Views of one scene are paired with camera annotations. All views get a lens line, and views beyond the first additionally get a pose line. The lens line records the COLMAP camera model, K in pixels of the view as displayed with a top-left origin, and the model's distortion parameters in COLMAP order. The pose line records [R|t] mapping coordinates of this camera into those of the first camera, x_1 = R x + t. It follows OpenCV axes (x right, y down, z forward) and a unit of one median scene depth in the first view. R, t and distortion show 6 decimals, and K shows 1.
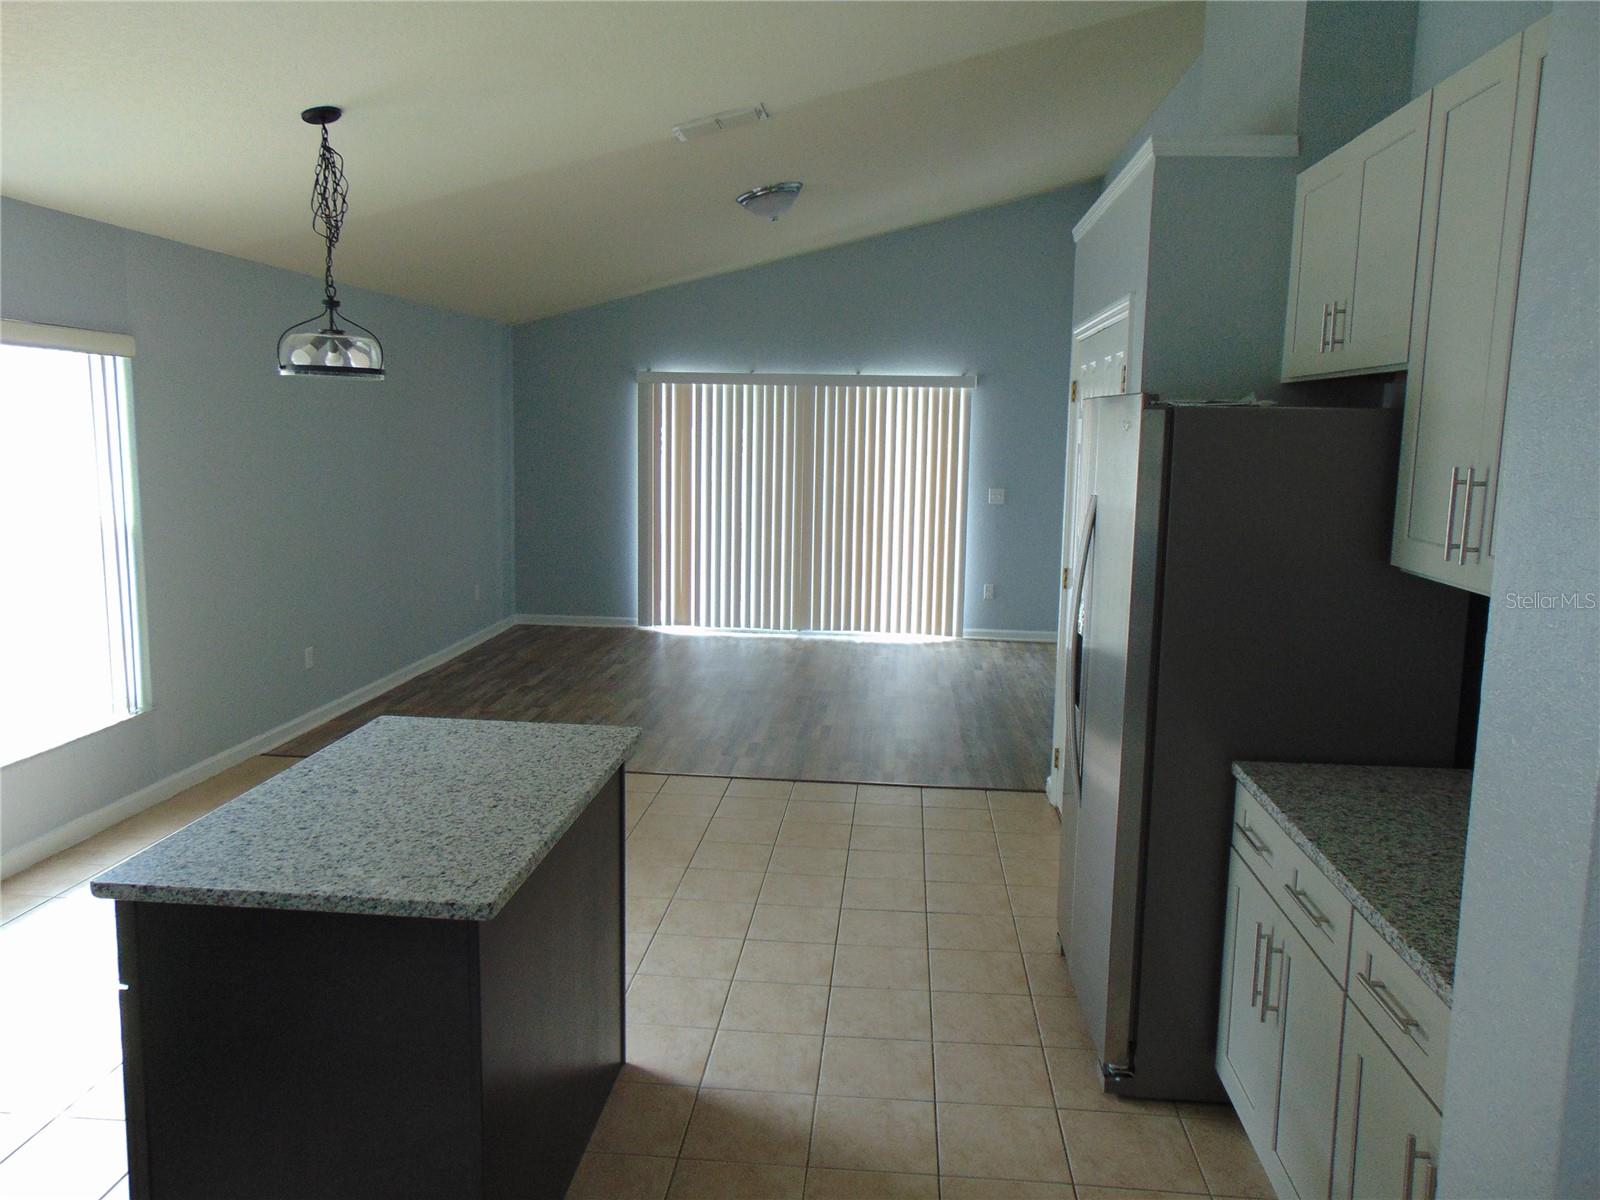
lens RADIAL K [[1198.1, 0, 799.8], [0, 1198.1, 598.0], [0, 0, 1]] dist [-0.004469, 0.017487]
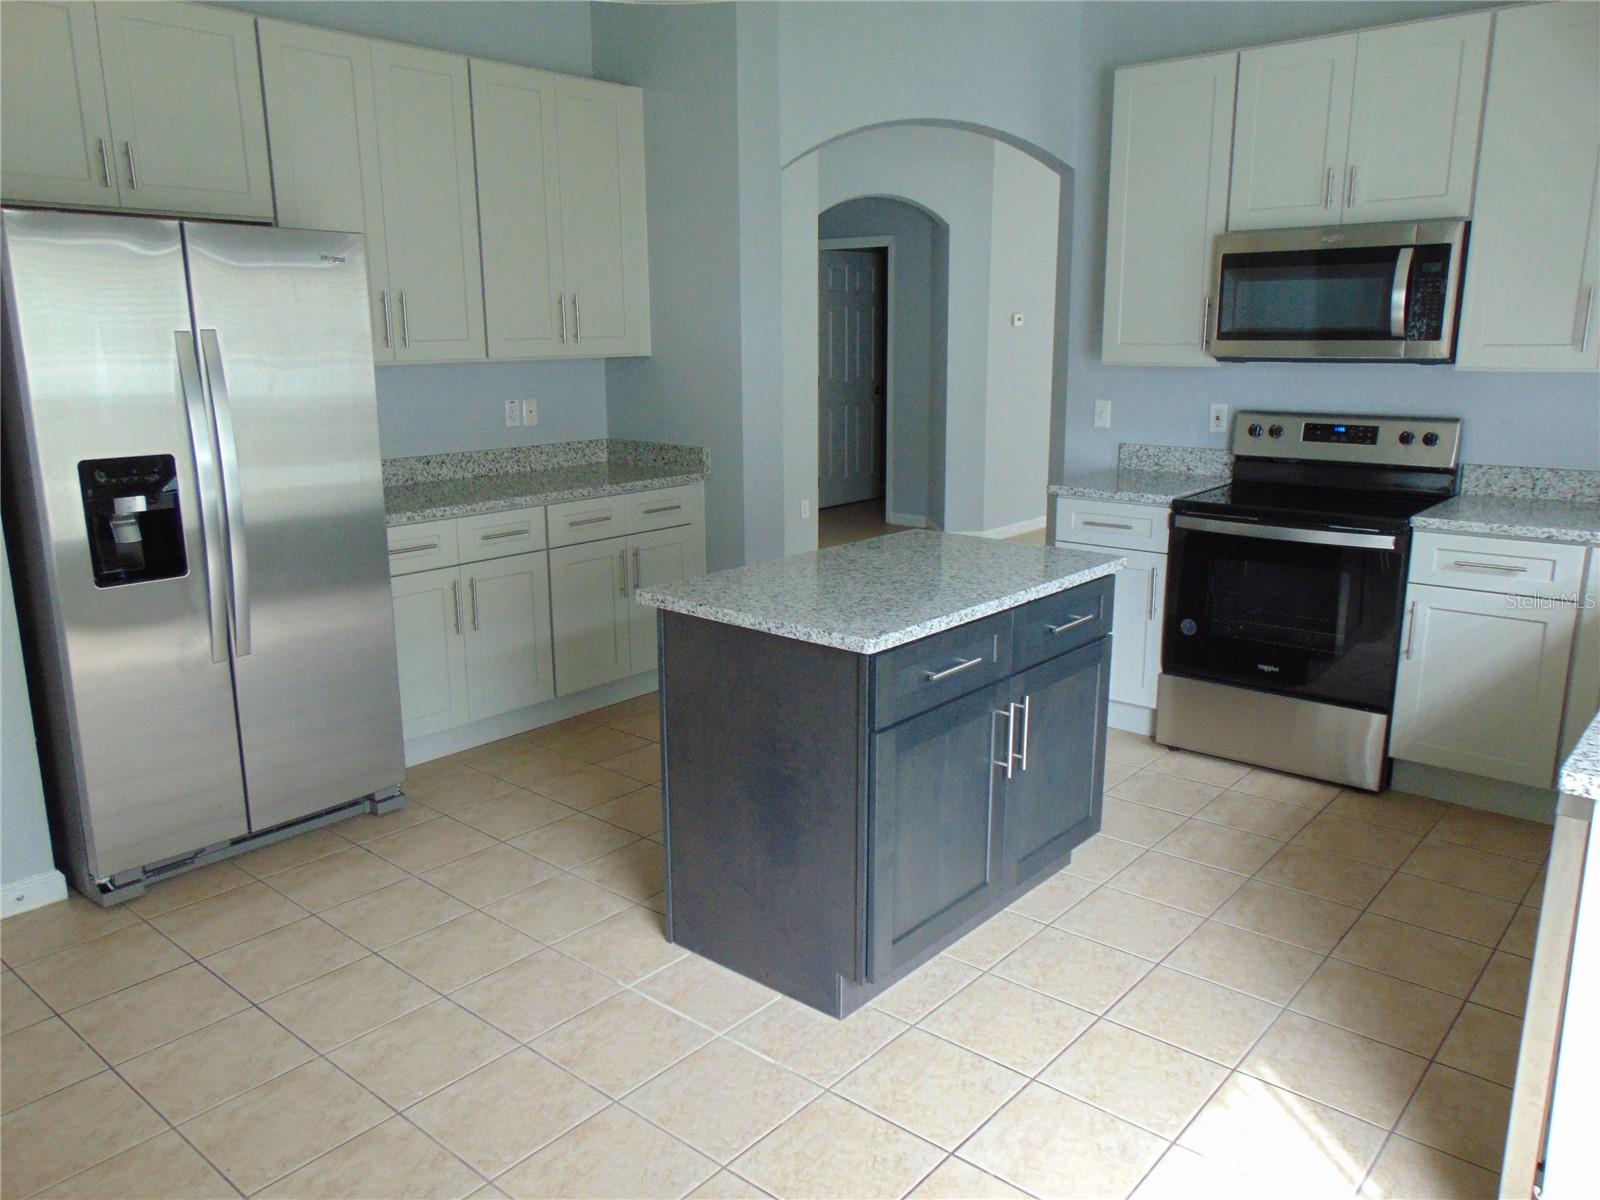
lens RADIAL K [[1198.1, 0, 801.1], [0, 1198.1, 601.9], [0, 0, 1]] dist [-0.004469, 0.017487]
pose [[-0.807548, -0.143340, 0.572119, -0.912628], [0.080187, 0.934330, 0.347272, -0.230792], [-0.584326, 0.326315, -0.743022, 1.908654]]
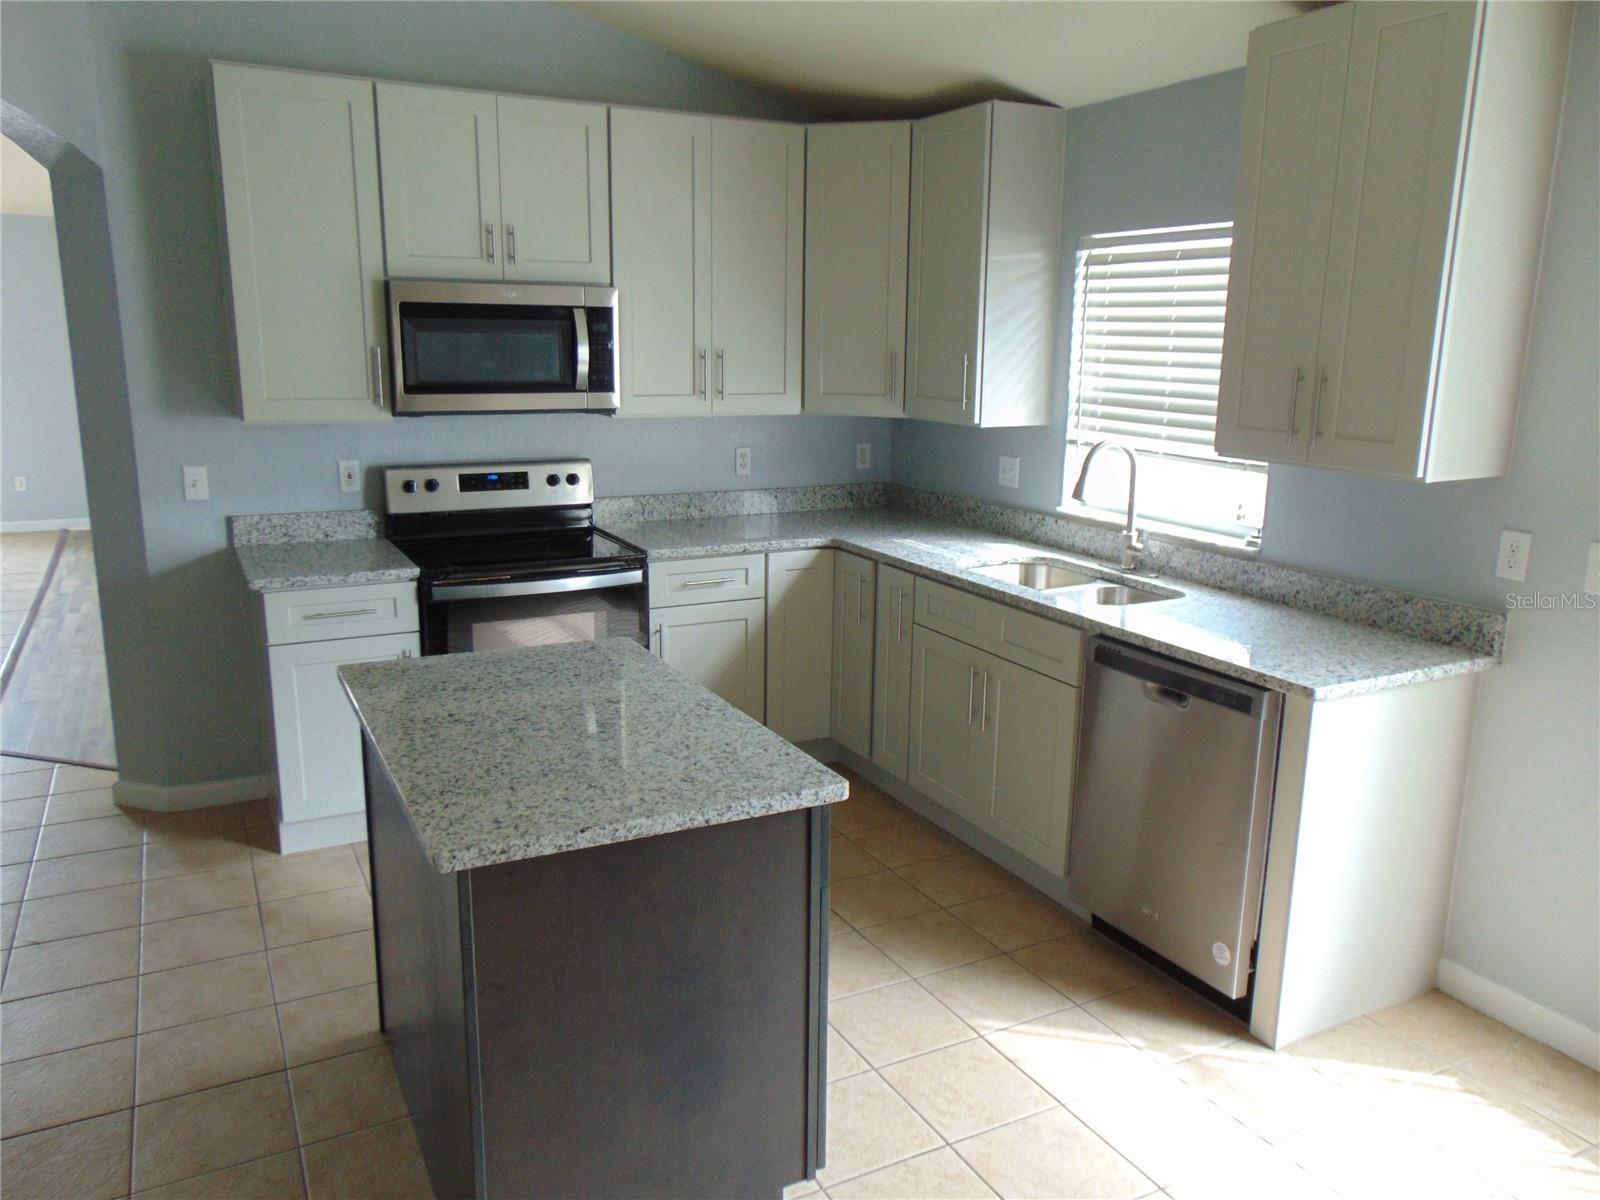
lens RADIAL K [[1198.1, 0, 804.1], [0, 1198.1, 595.2], [0, 0, 1]] dist [-0.004469, 0.017487]
pose [[-0.842960, 0.083893, -0.531395, 0.015383], [-0.107810, 0.941386, 0.319641, -0.248535], [0.527063, 0.326734, -0.784506, 1.770601]]
